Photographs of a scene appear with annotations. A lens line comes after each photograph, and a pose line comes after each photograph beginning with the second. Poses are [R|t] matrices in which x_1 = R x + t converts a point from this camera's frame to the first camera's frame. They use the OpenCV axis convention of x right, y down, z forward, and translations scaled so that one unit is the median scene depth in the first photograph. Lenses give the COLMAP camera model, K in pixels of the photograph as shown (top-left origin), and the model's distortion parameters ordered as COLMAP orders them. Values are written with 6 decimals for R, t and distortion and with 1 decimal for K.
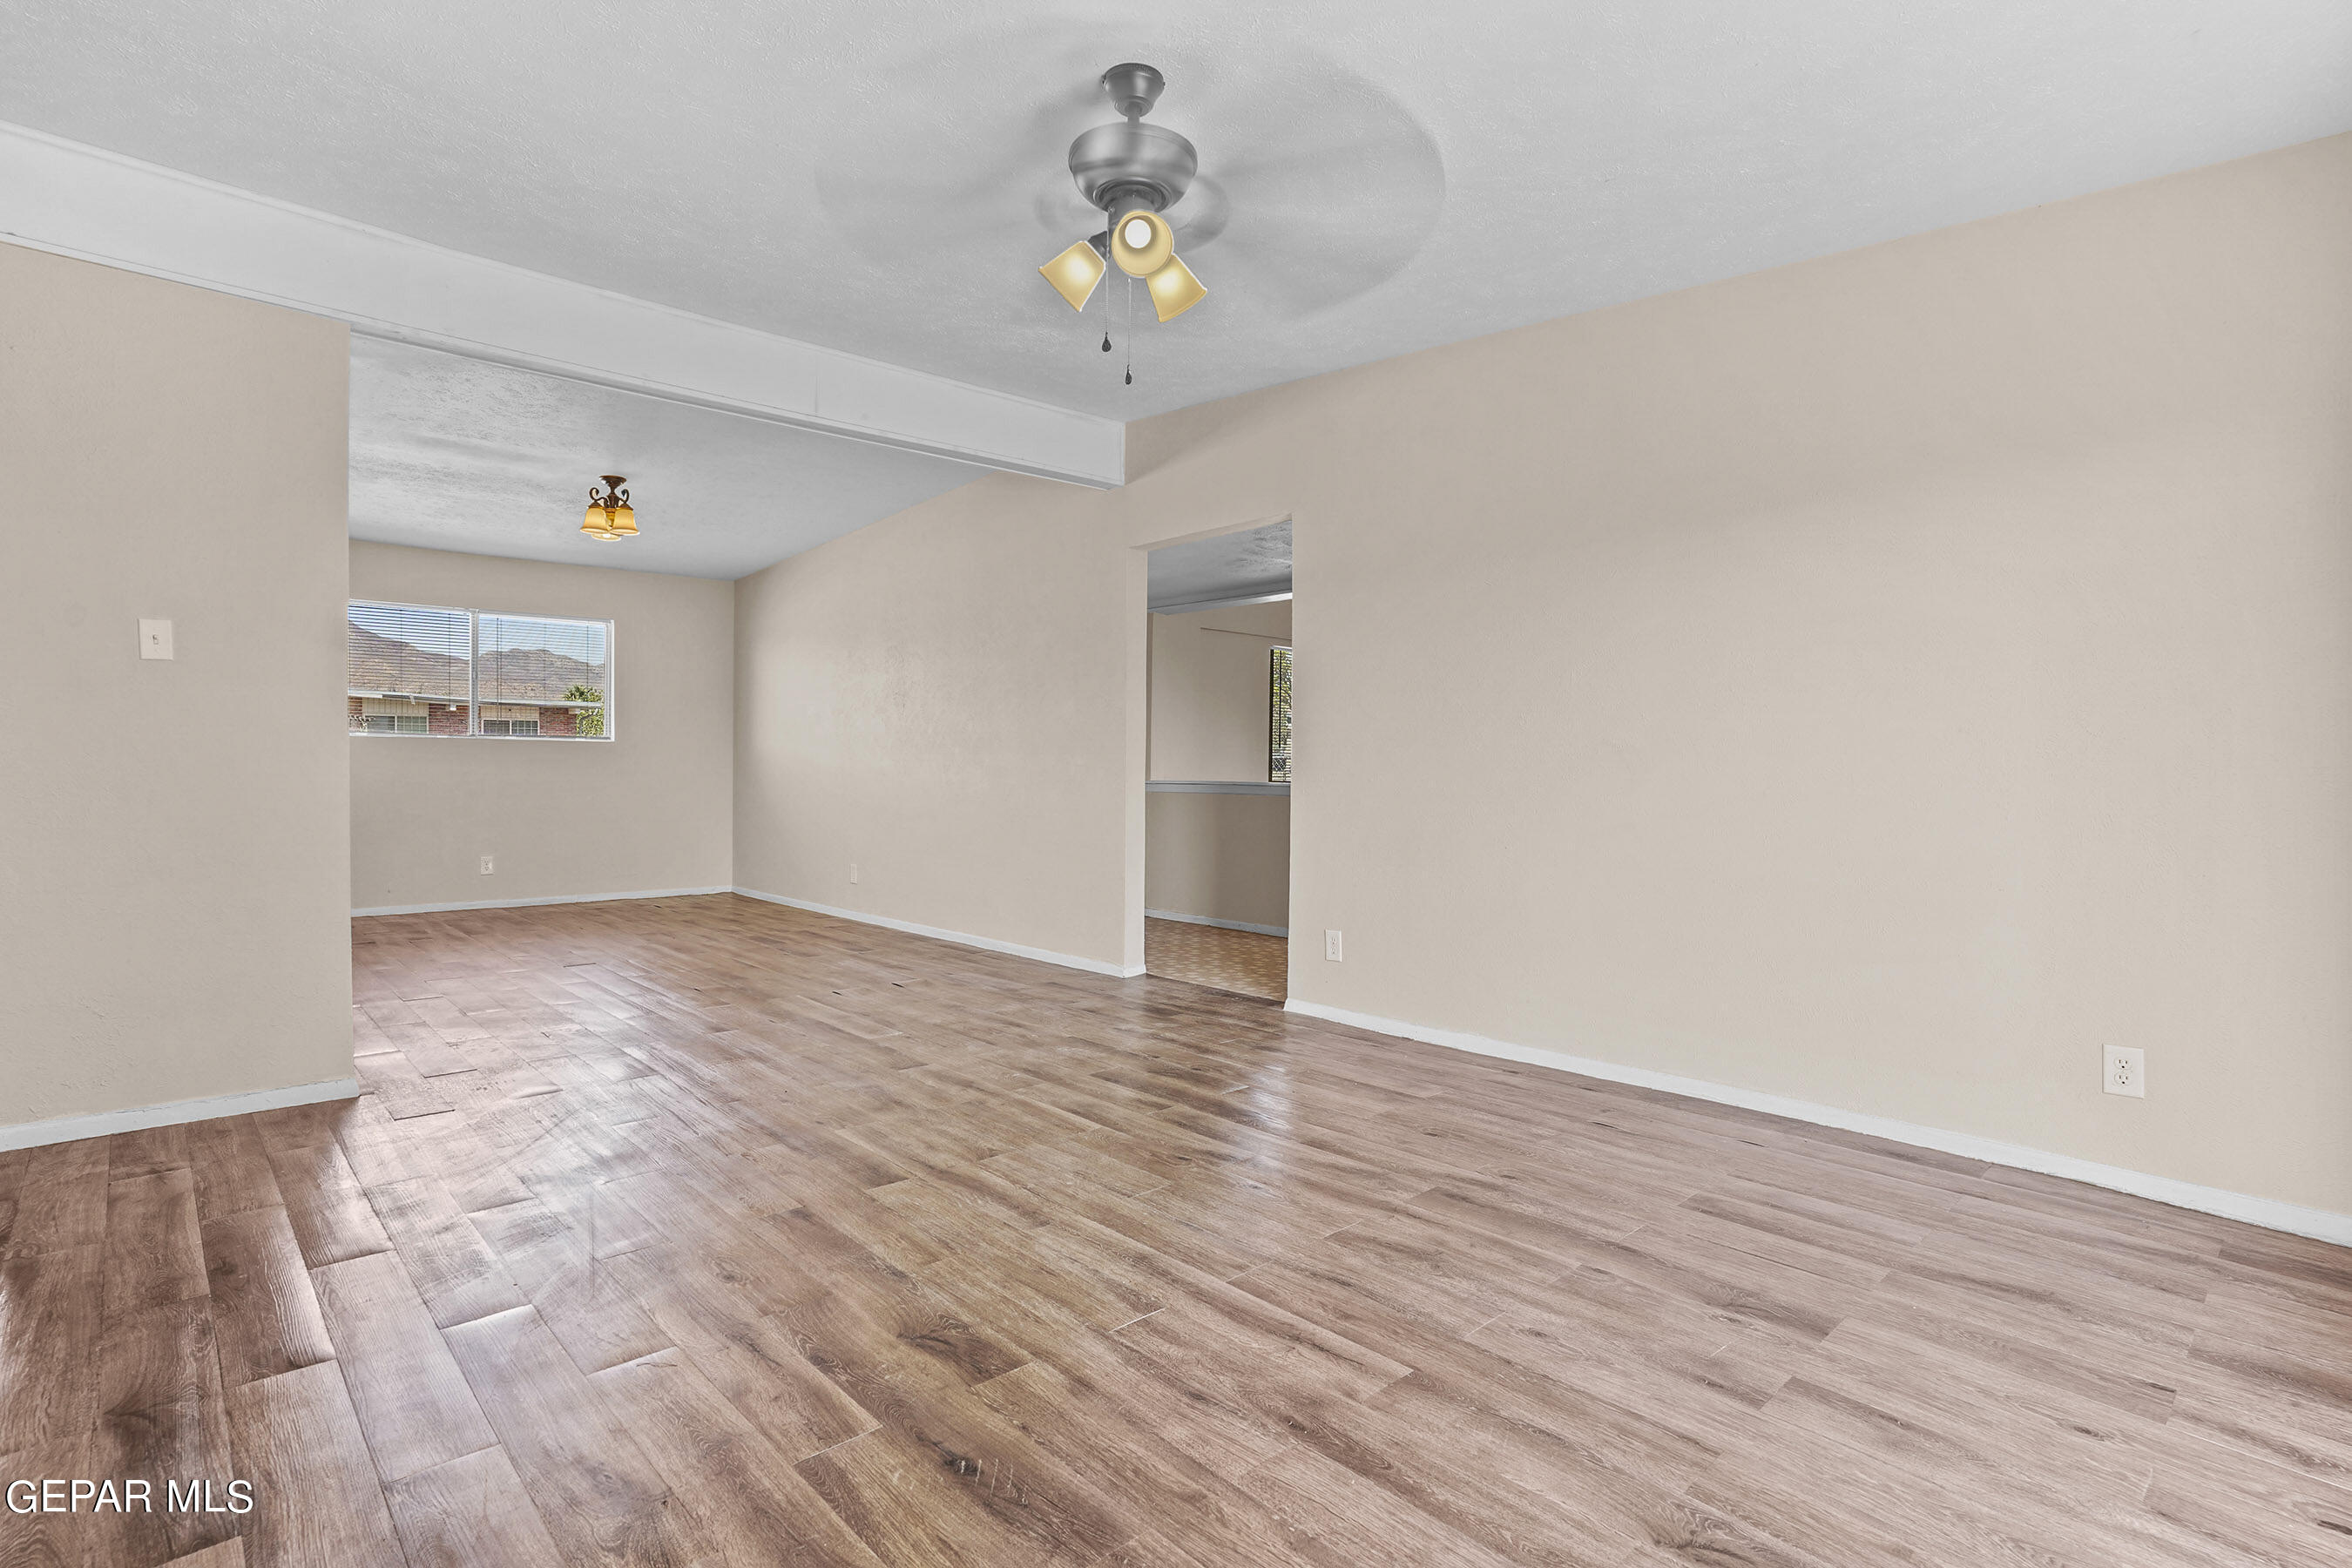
lens RADIAL K [[1153.1, 0, 1167.1], [0, 1153.1, 783.0], [0, 0, 1]] dist [-0.033553, 0.006371]
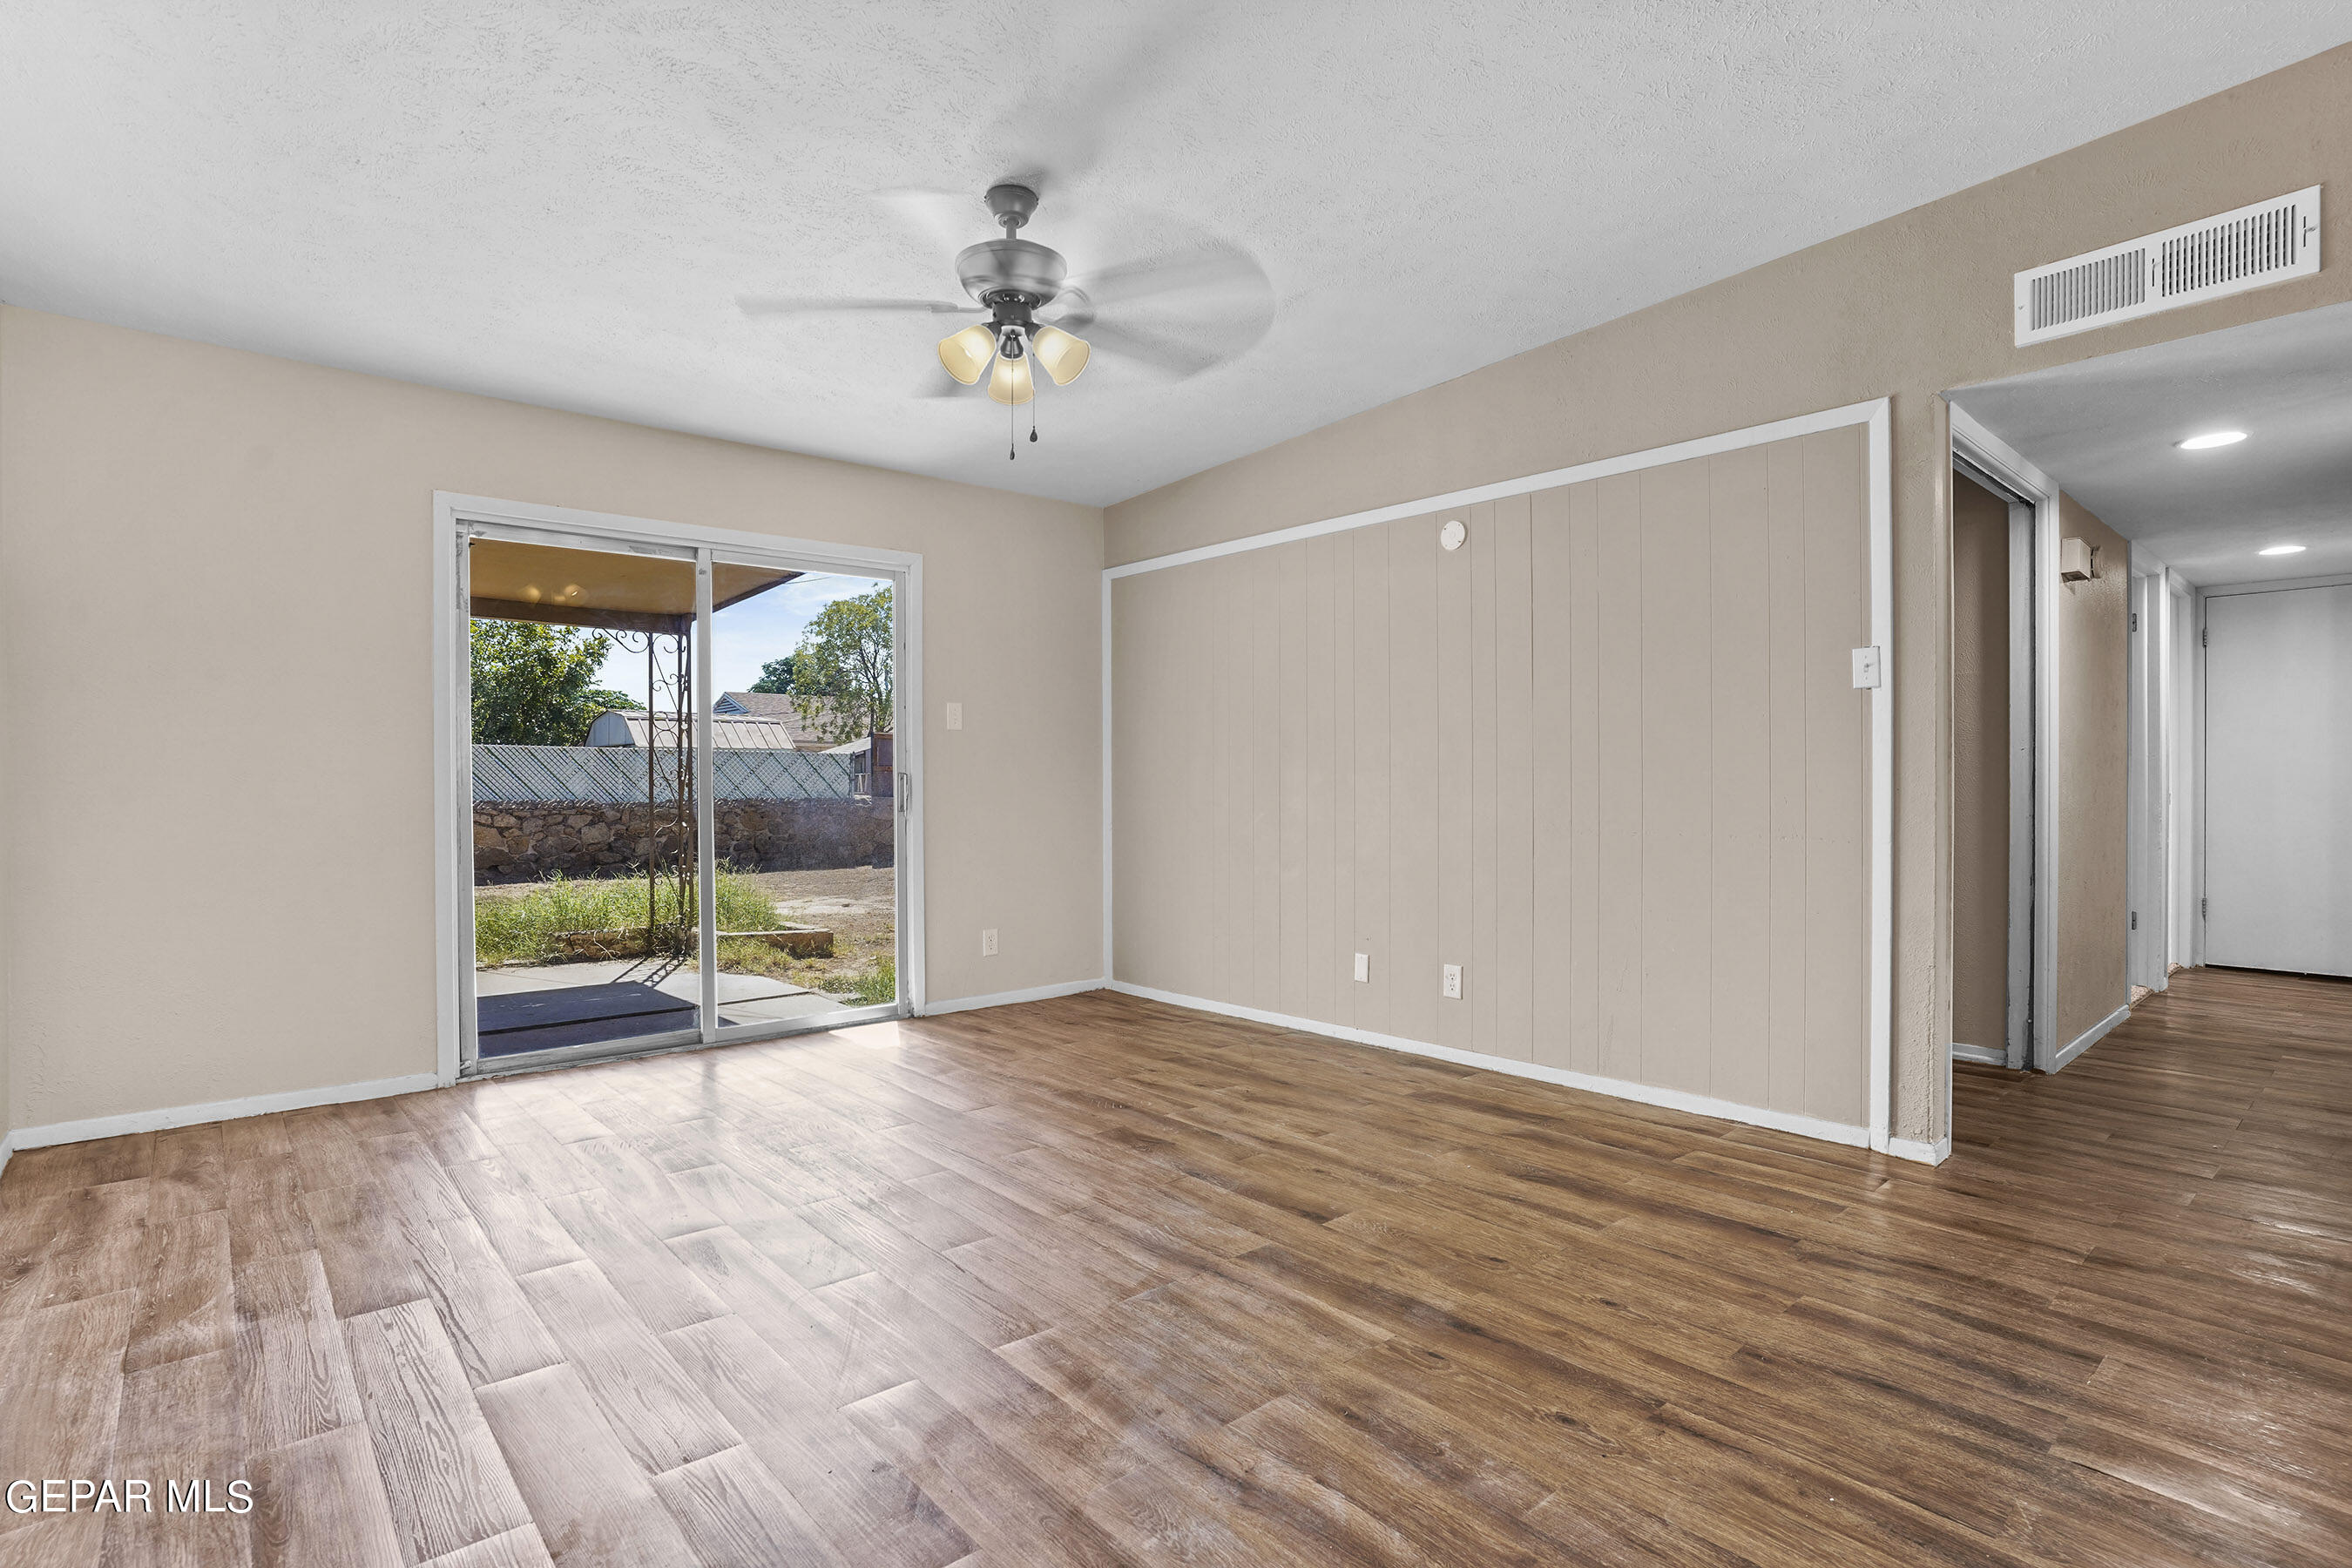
lens RADIAL K [[1153.1, 0, 1164.0], [0, 1153.1, 793.4], [0, 0, 1]] dist [-0.033553, 0.006371]
pose [[-0.999265, -0.004554, 0.038073, -0.249397], [-0.003578, 0.999665, 0.025648, -0.042311], [-0.038177, 0.025493, -0.998946, 2.317637]]
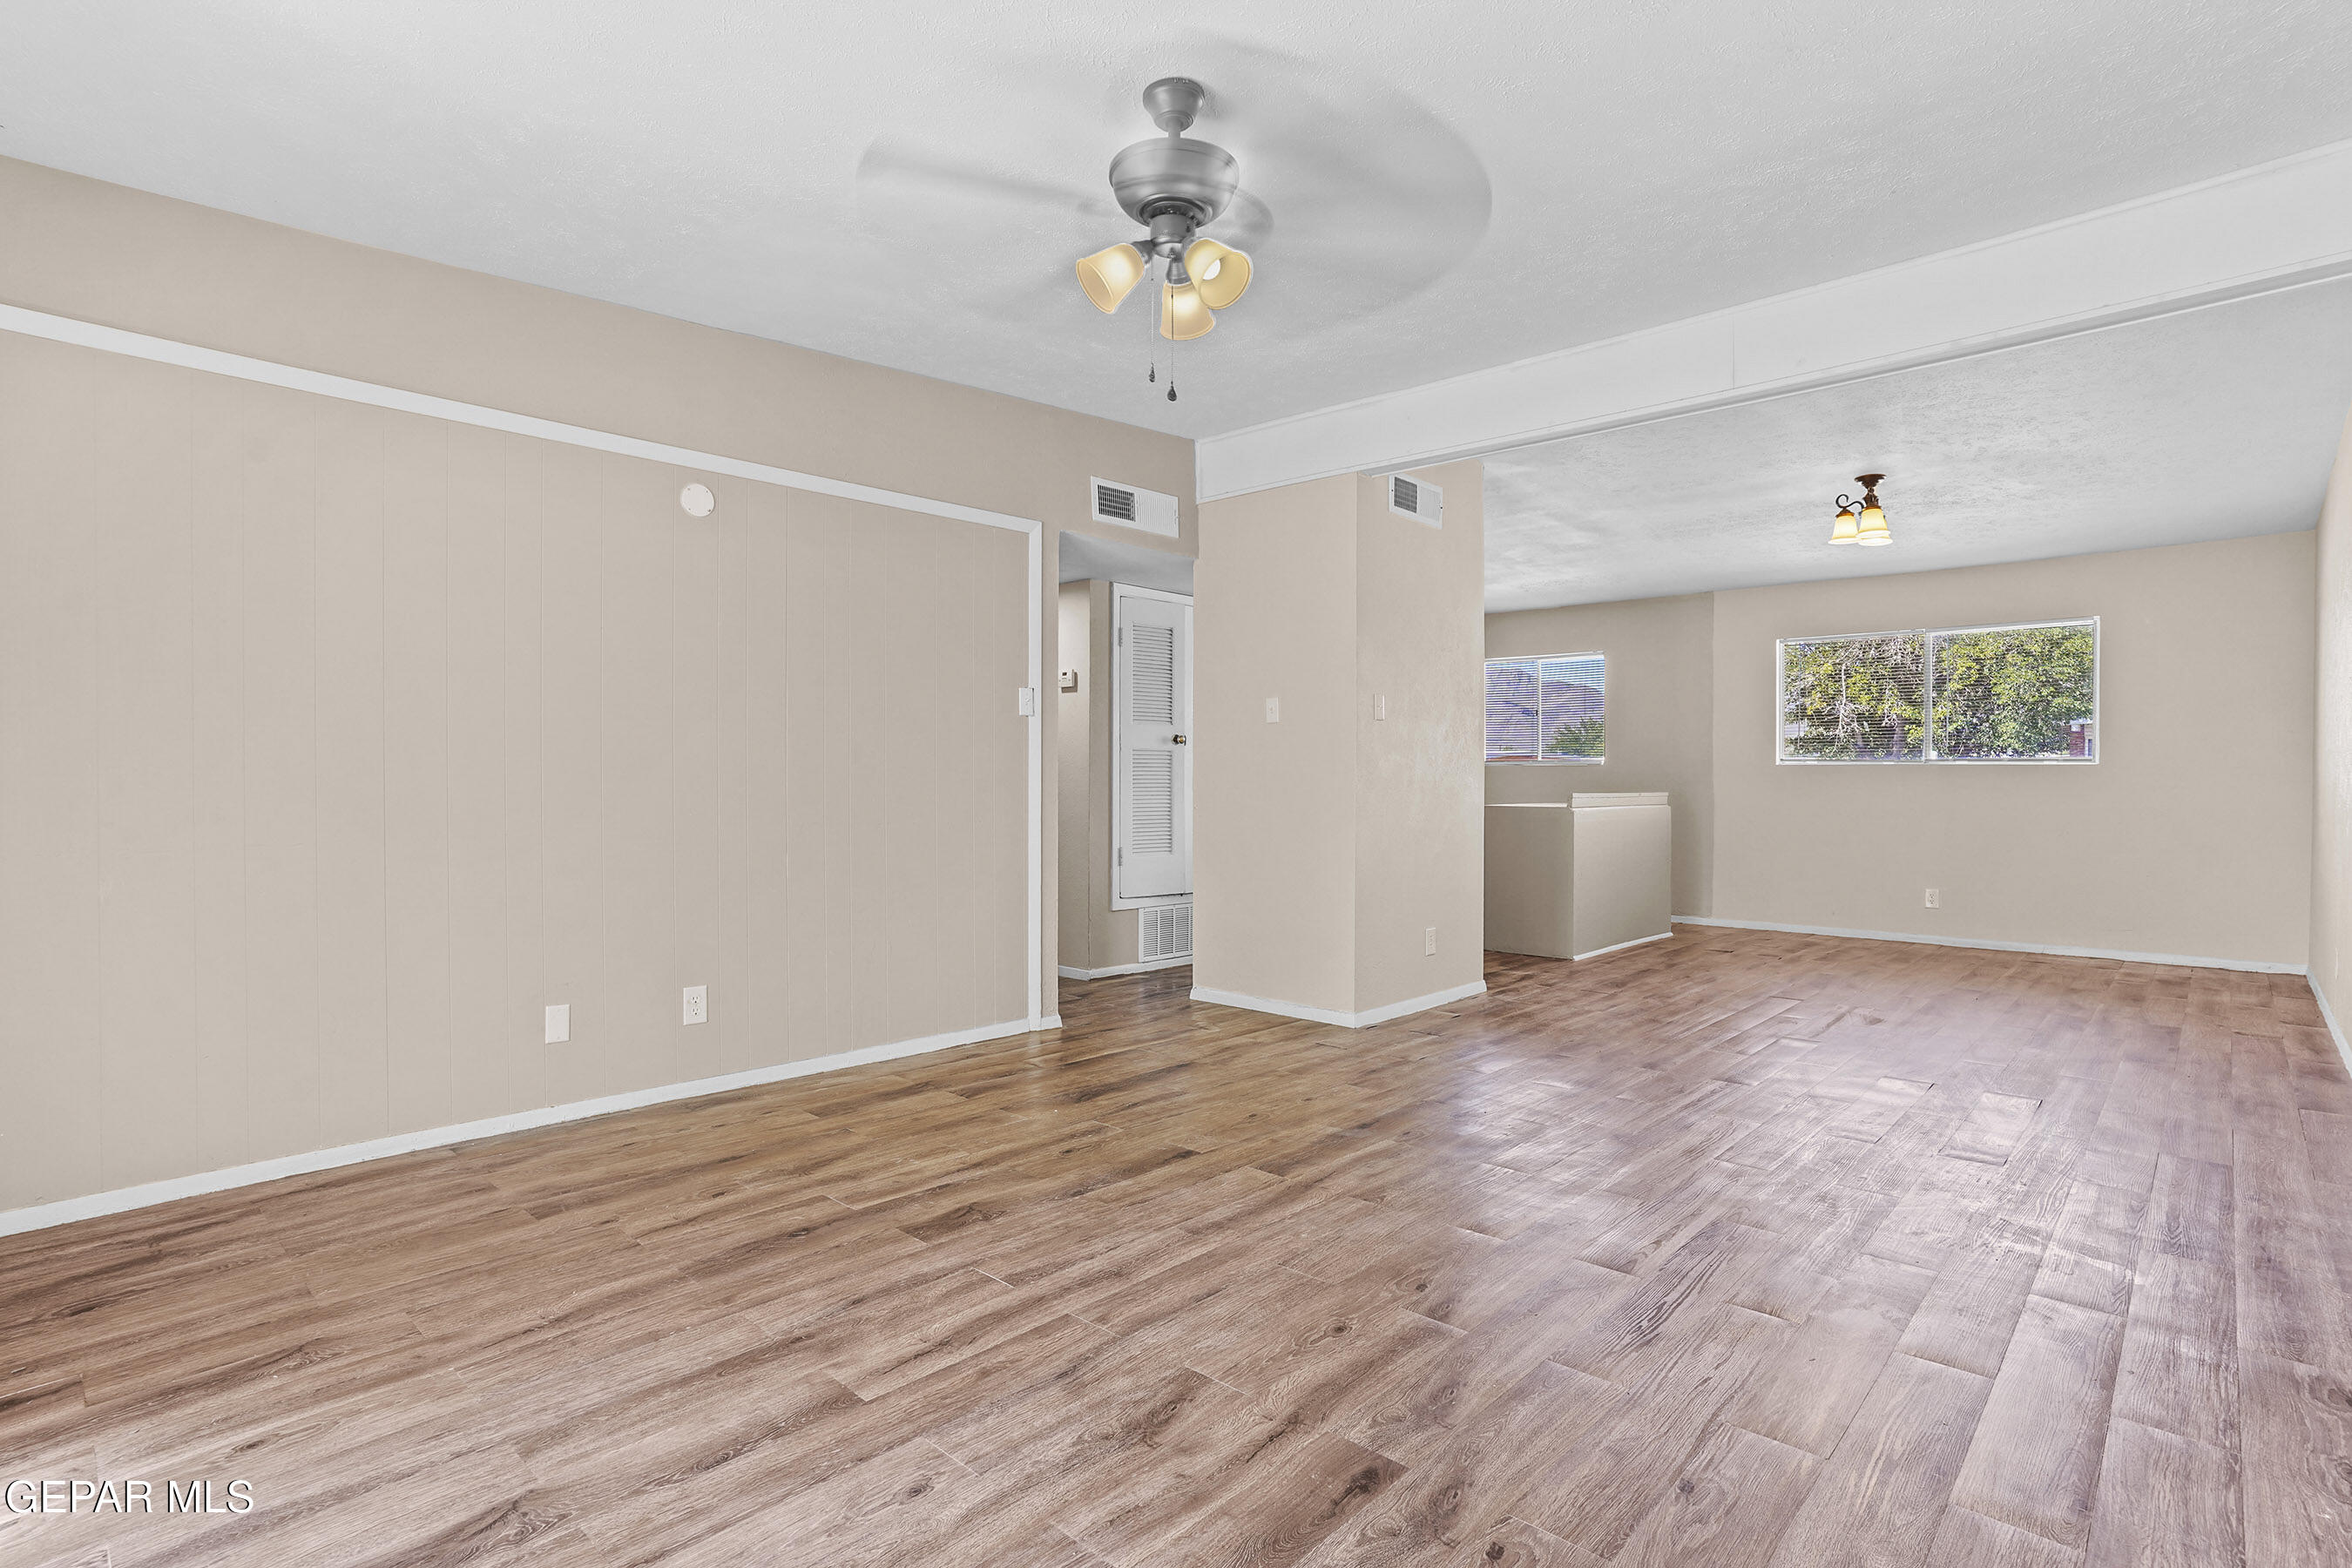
lens RADIAL K [[1153.1, 0, 1152.1], [0, 1153.1, 801.9], [0, 0, 1]] dist [-0.033553, 0.006371]
pose [[0.052587, 0.008878, -0.998577, 1.021480], [-0.020093, 0.999767, 0.007831, -0.008820], [0.998414, 0.019652, 0.052754, 1.008349]]
